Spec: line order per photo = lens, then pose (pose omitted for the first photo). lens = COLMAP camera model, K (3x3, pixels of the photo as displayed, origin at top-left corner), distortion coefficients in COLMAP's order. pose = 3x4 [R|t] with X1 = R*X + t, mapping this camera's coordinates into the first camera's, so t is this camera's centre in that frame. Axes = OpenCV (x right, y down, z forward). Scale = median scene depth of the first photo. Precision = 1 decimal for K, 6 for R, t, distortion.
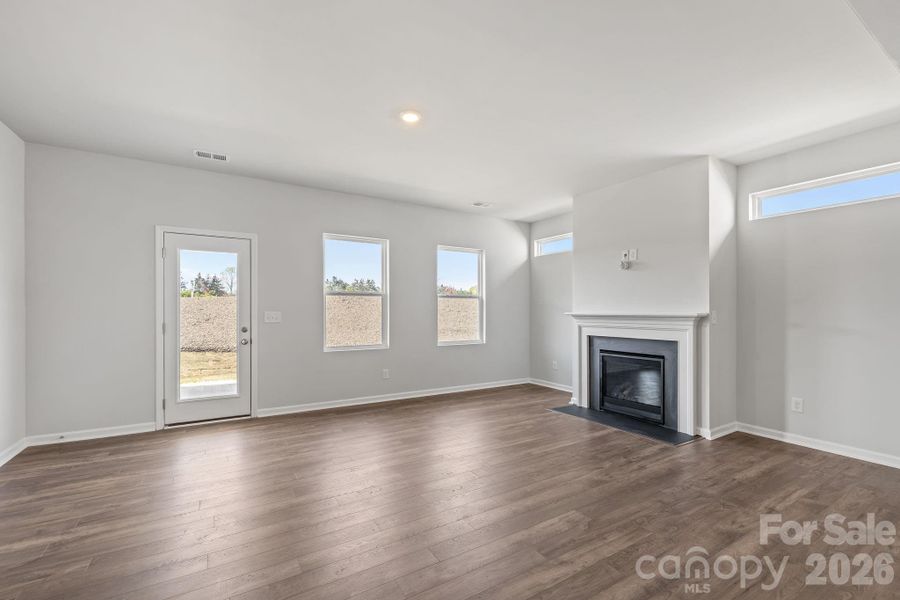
lens RADIAL K [[383.1, 0, 444.4], [0, 383.1, 309.2], [0, 0, 1]] dist [0.002280, 0.000363]
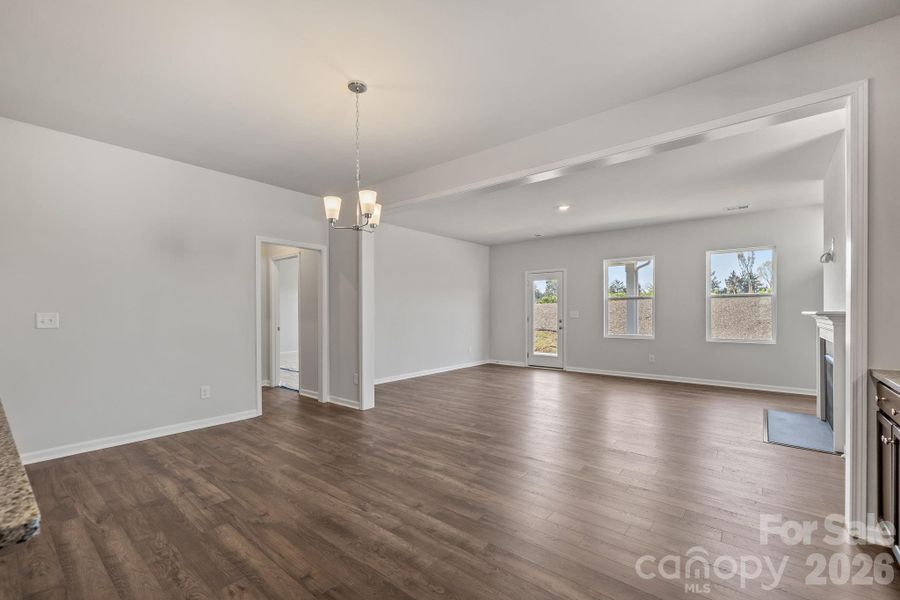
lens RADIAL K [[383.1, 0, 445.6], [0, 383.1, 312.8], [0, 0, 1]] dist [0.002280, 0.000363]
pose [[0.325347, 0.003214, -0.945589, 1.019971], [0.006940, 0.999959, 0.005787, -0.001049], [0.945569, -0.008445, 0.325312, -0.107430]]
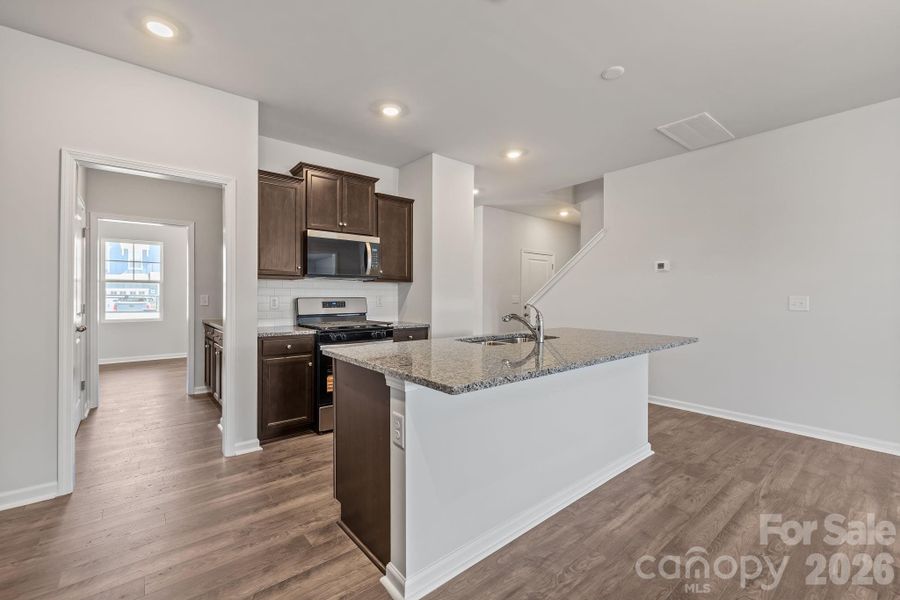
lens RADIAL K [[383.1, 0, 445.7], [0, 383.1, 298.3], [0, 0, 1]] dist [0.002280, 0.000363]
pose [[-0.989847, -0.002141, -0.142123, 0.896577], [-0.002661, 0.999990, 0.003472, 0.001707], [0.142114, 0.003815, -0.989843, 0.086522]]
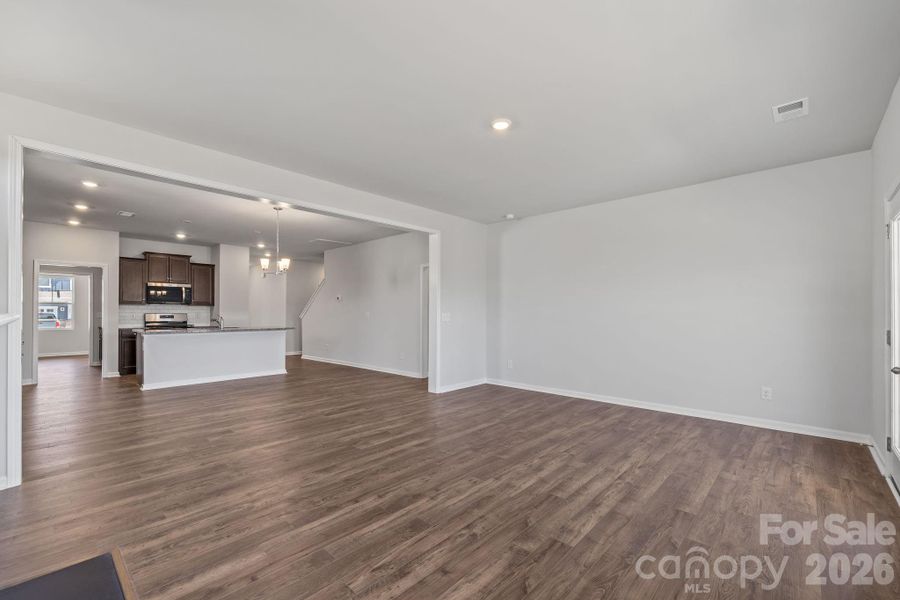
lens RADIAL K [[383.1, 0, 446.2], [0, 383.1, 317.4], [0, 0, 1]] dist [0.002280, 0.000363]
pose [[-0.961825, 0.000276, -0.273665, 0.227728], [-0.001578, 0.999977, 0.006556, 0.008638], [0.273660, 0.006737, -0.961803, 1.332955]]
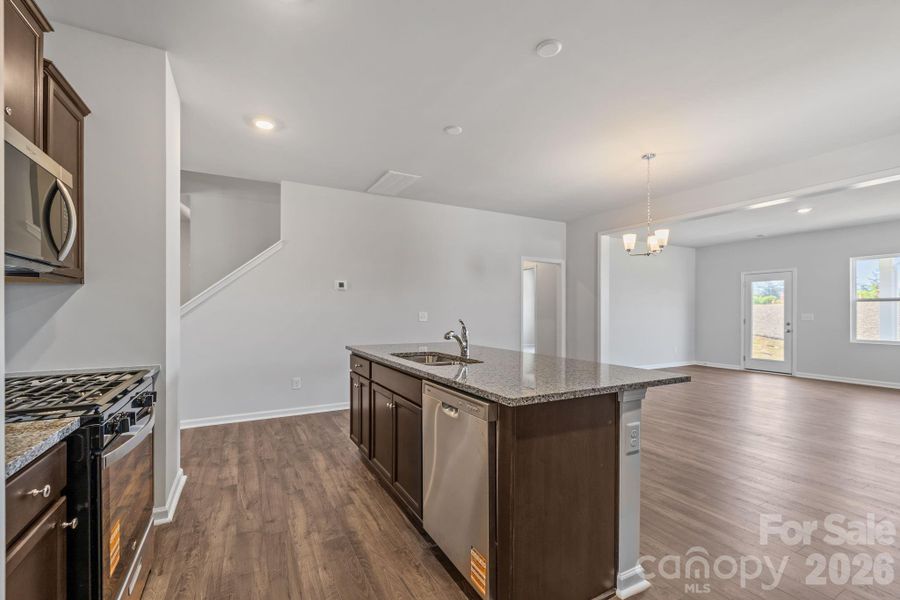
lens RADIAL K [[385.6, 0, 446.1], [0, 385.6, 310.0], [0, 0, 1]] dist [0.008156, 0.000746]
pose [[-0.048374, -0.005874, -0.998812, 1.297541], [0.001518, 0.999981, -0.005954, -0.001176], [0.998828, -0.001804, -0.048364, -0.453733]]
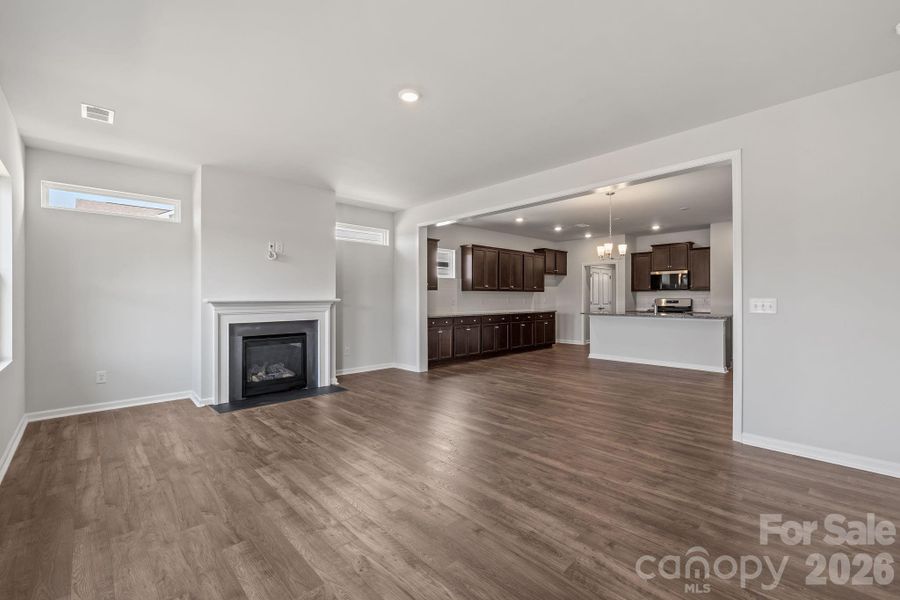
lens RADIAL K [[383.1, 0, 438.3], [0, 383.1, 305.8], [0, 0, 1]] dist [0.002280, 0.000363]
pose [[-0.203073, -0.020447, 0.978950, -0.708302], [-0.003738, 0.999791, 0.020107, 0.004490], [-0.979156, 0.000424, -0.203107, 0.771243]]
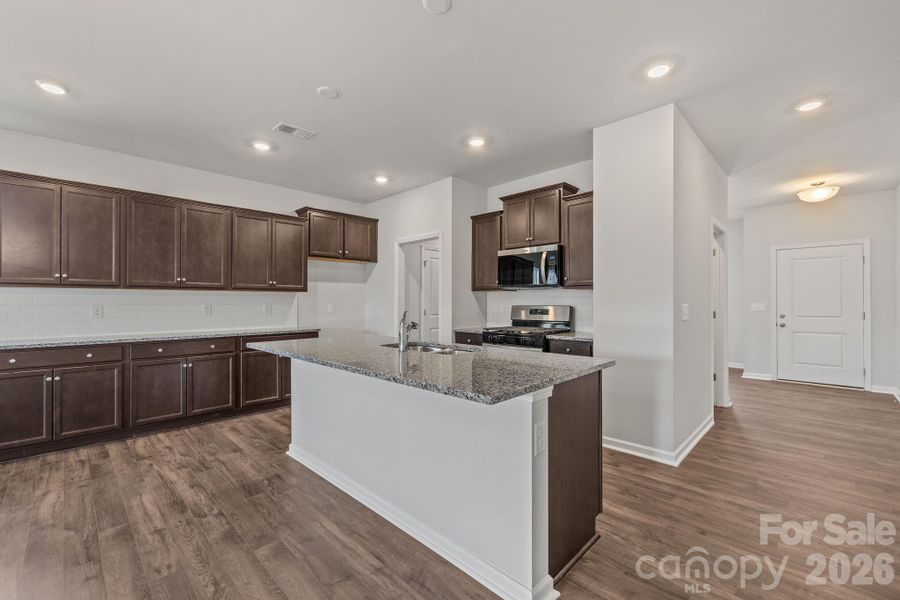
lens RADIAL K [[383.1, 0, 443.9], [0, 383.1, 308.7], [0, 0, 1]] dist [0.002280, 0.000363]
pose [[-0.229719, -0.016215, 0.973122, 0.116342], [-0.003218, 0.999868, 0.015902, -0.002964], [-0.973252, 0.000522, -0.229741, -0.382318]]
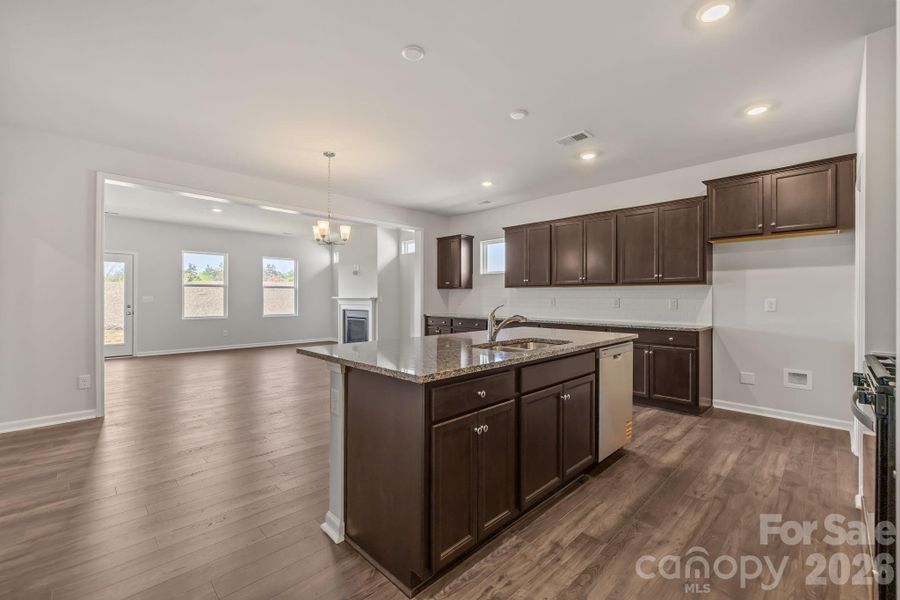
lens RADIAL K [[383.1, 0, 442.6], [0, 383.1, 294.1], [0, 0, 1]] dist [0.002280, 0.000363]
pose [[0.973020, 0.002893, 0.230704, 0.463285], [-0.002858, 0.999996, -0.000485, -0.005375], [-0.230704, -0.000187, 0.973024, -1.025960]]
